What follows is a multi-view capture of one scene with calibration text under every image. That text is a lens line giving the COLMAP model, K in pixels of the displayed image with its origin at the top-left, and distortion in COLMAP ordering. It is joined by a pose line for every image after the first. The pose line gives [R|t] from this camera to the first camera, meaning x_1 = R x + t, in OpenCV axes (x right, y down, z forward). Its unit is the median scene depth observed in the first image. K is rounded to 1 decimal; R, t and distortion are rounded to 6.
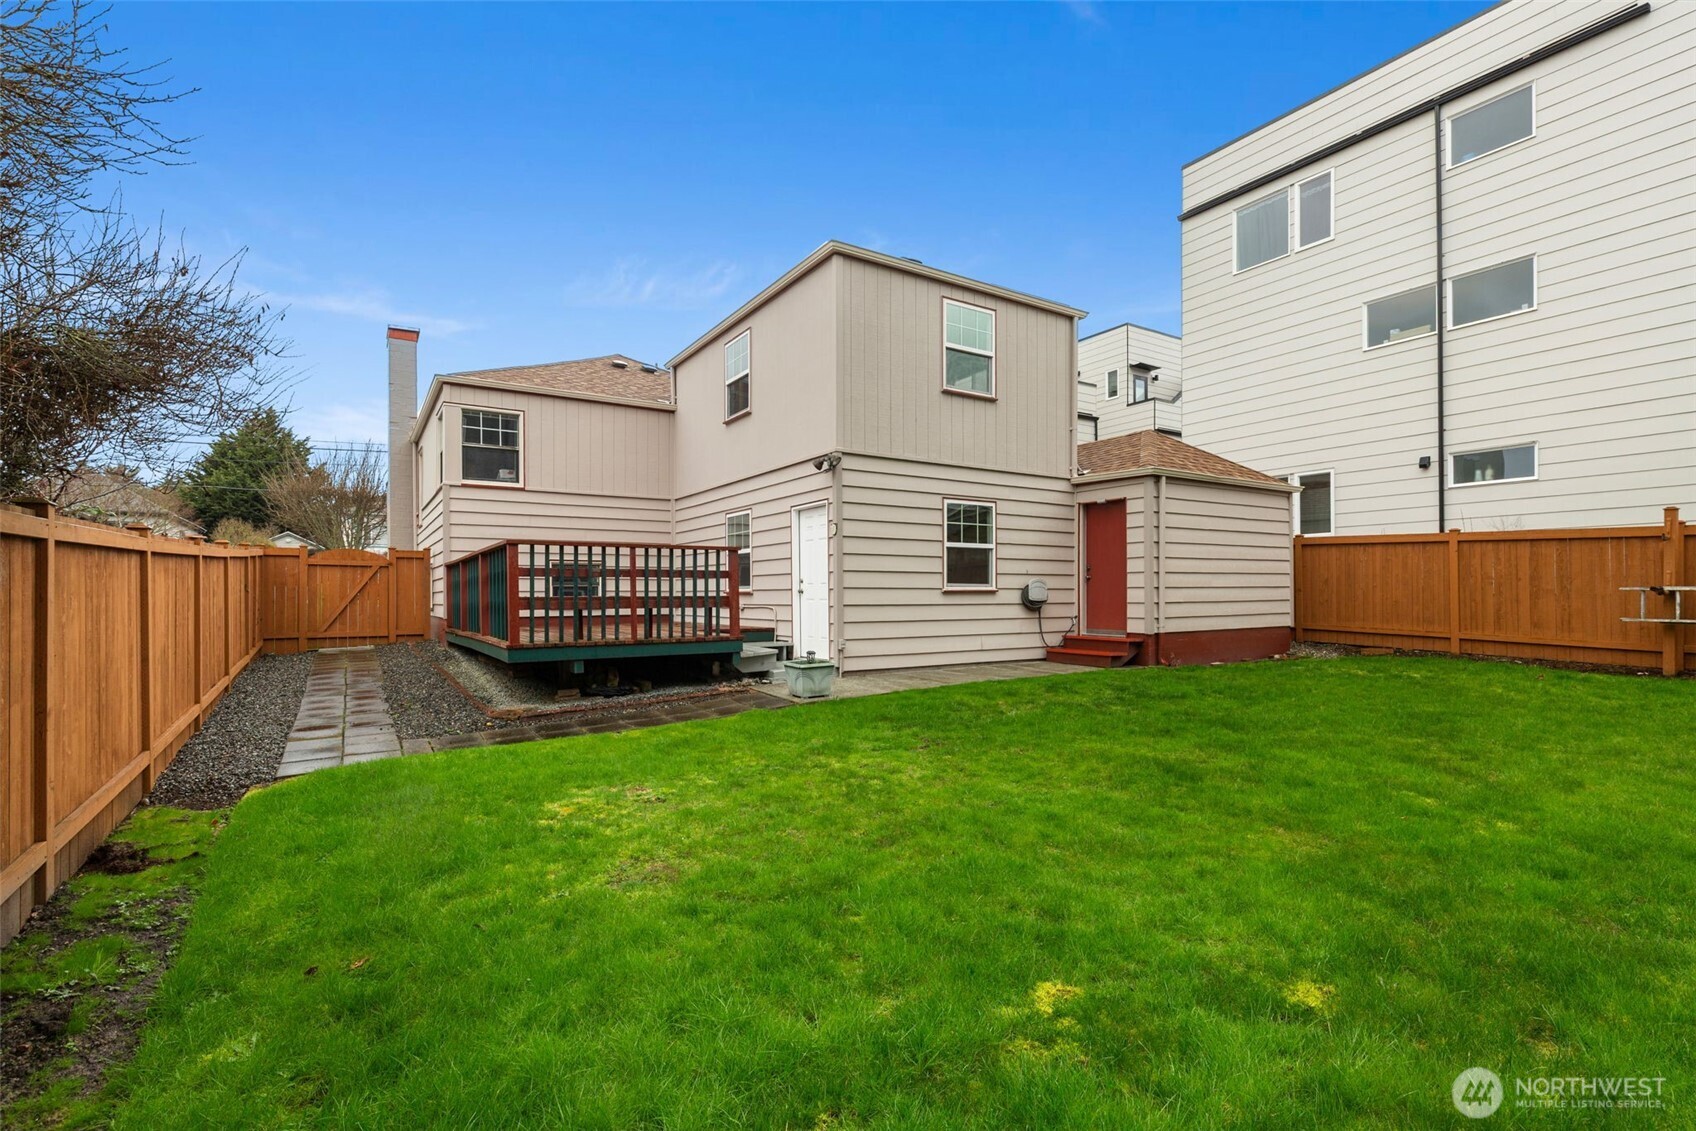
lens RADIAL K [[789.8, 0, 876.4], [0, 789.8, 591.1], [0, 0, 1]] dist [0.004575, -0.000198]
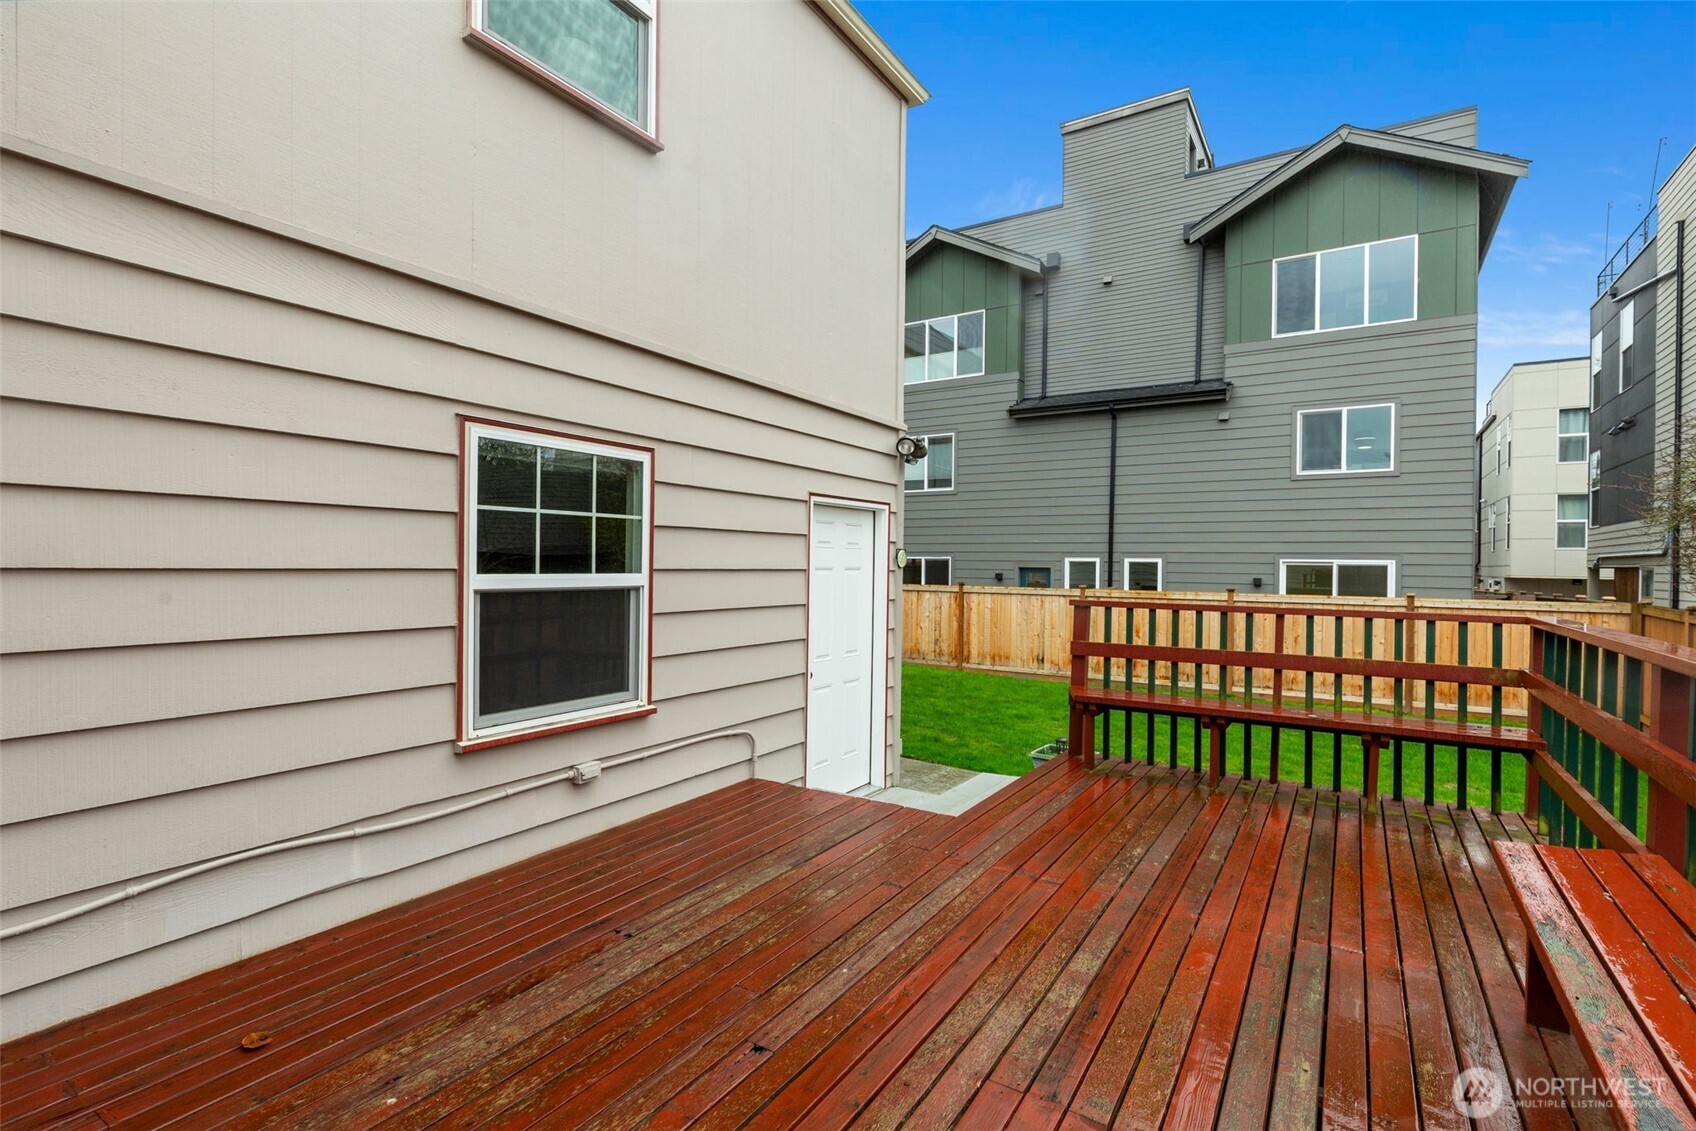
lens RADIAL K [[789.8, 0, 851.1], [0, 789.8, 565.7], [0, 0, 1]] dist [0.004575, -0.000198]
pose [[0.920064, 0.015171, 0.391474, 0.098746], [-0.019587, 0.999782, 0.007288, -0.067940], [-0.391277, -0.014373, 0.920161, 0.663599]]
